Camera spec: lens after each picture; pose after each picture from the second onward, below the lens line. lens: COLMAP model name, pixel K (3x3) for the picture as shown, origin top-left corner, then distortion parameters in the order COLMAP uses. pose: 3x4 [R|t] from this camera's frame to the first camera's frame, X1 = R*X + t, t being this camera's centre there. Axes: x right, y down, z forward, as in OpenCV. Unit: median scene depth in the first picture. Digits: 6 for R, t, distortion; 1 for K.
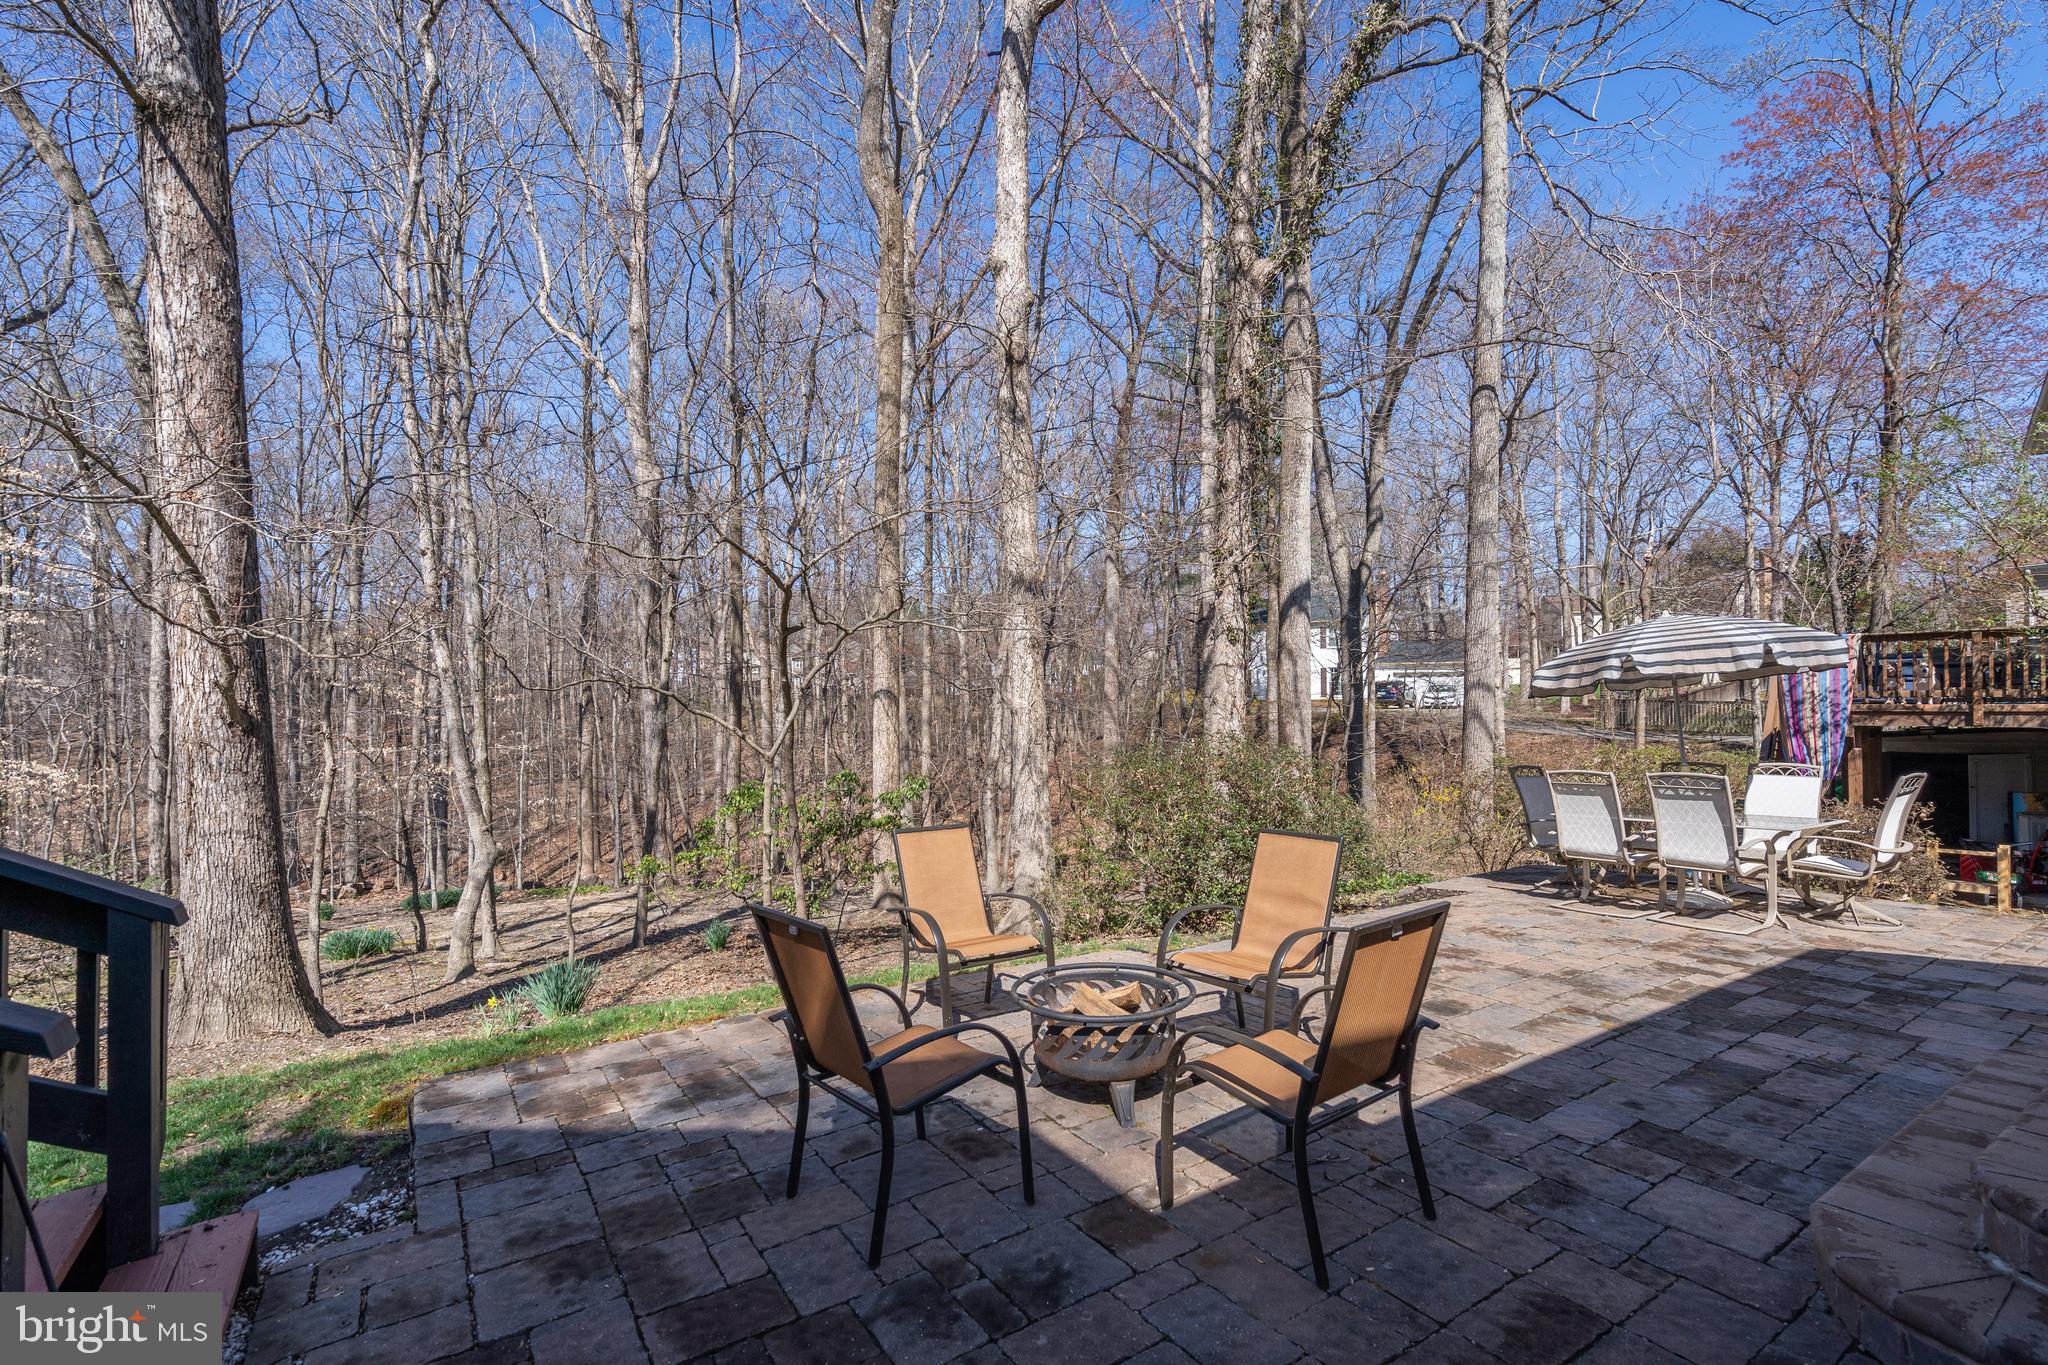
lens RADIAL K [[919.1, 0, 1009.1], [0, 919.1, 688.9], [0, 0, 1]] dist [-0.004202, 0.000564]
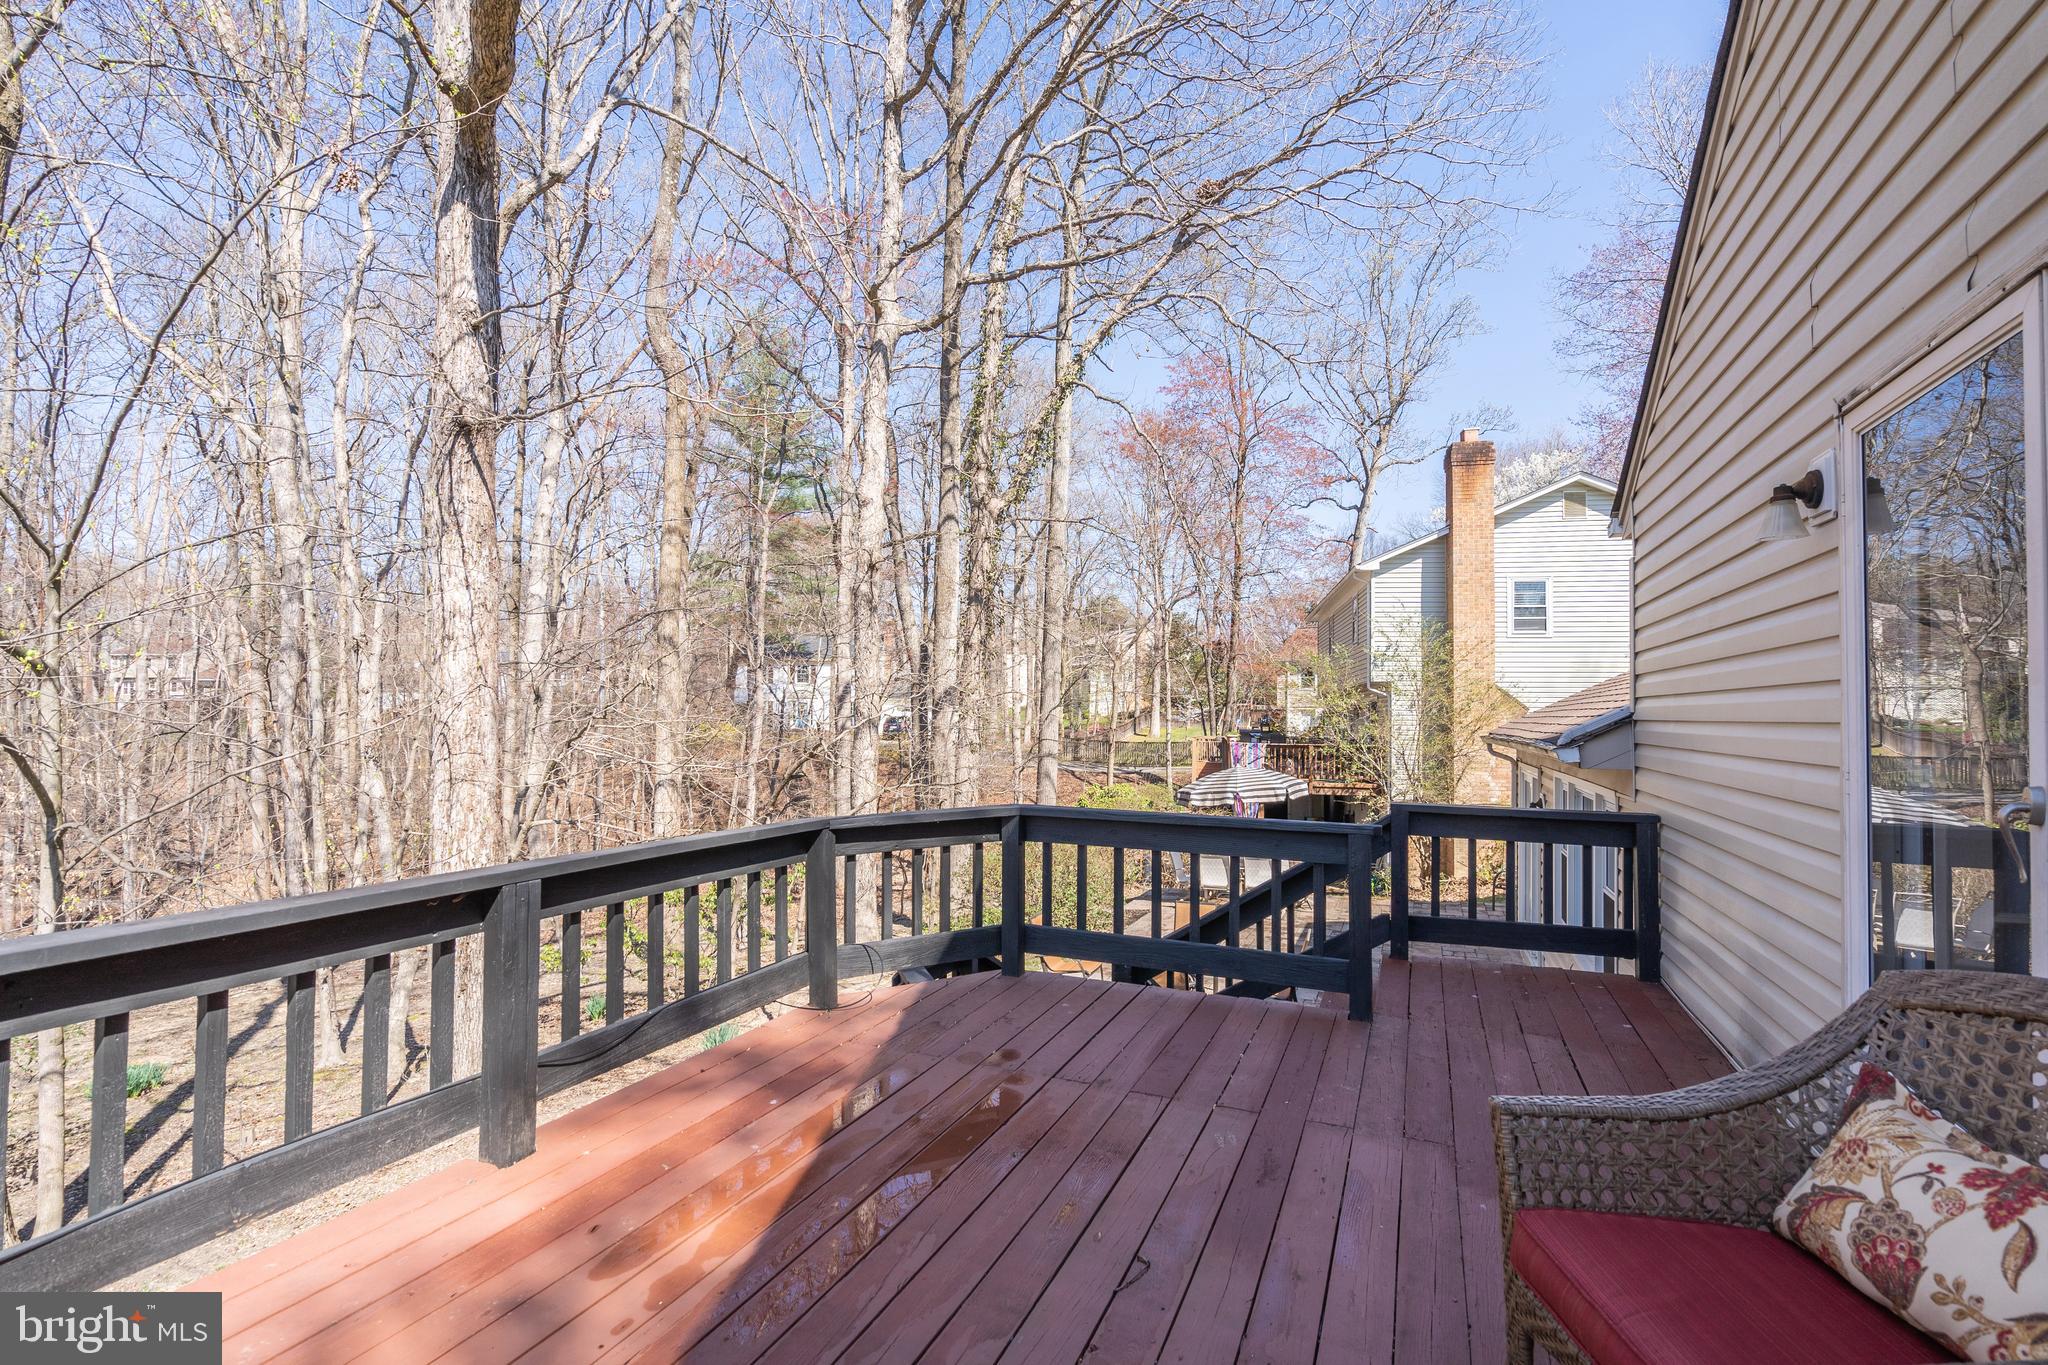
lens RADIAL K [[919.1, 0, 1027.1], [0, 919.1, 694.4], [0, 0, 1]] dist [-0.004202, 0.000564]
pose [[0.830330, 0.023219, 0.556789, -0.582786], [-0.018443, 0.999729, -0.014186, -0.142540], [-0.556967, 0.001510, 0.830533, -0.316704]]
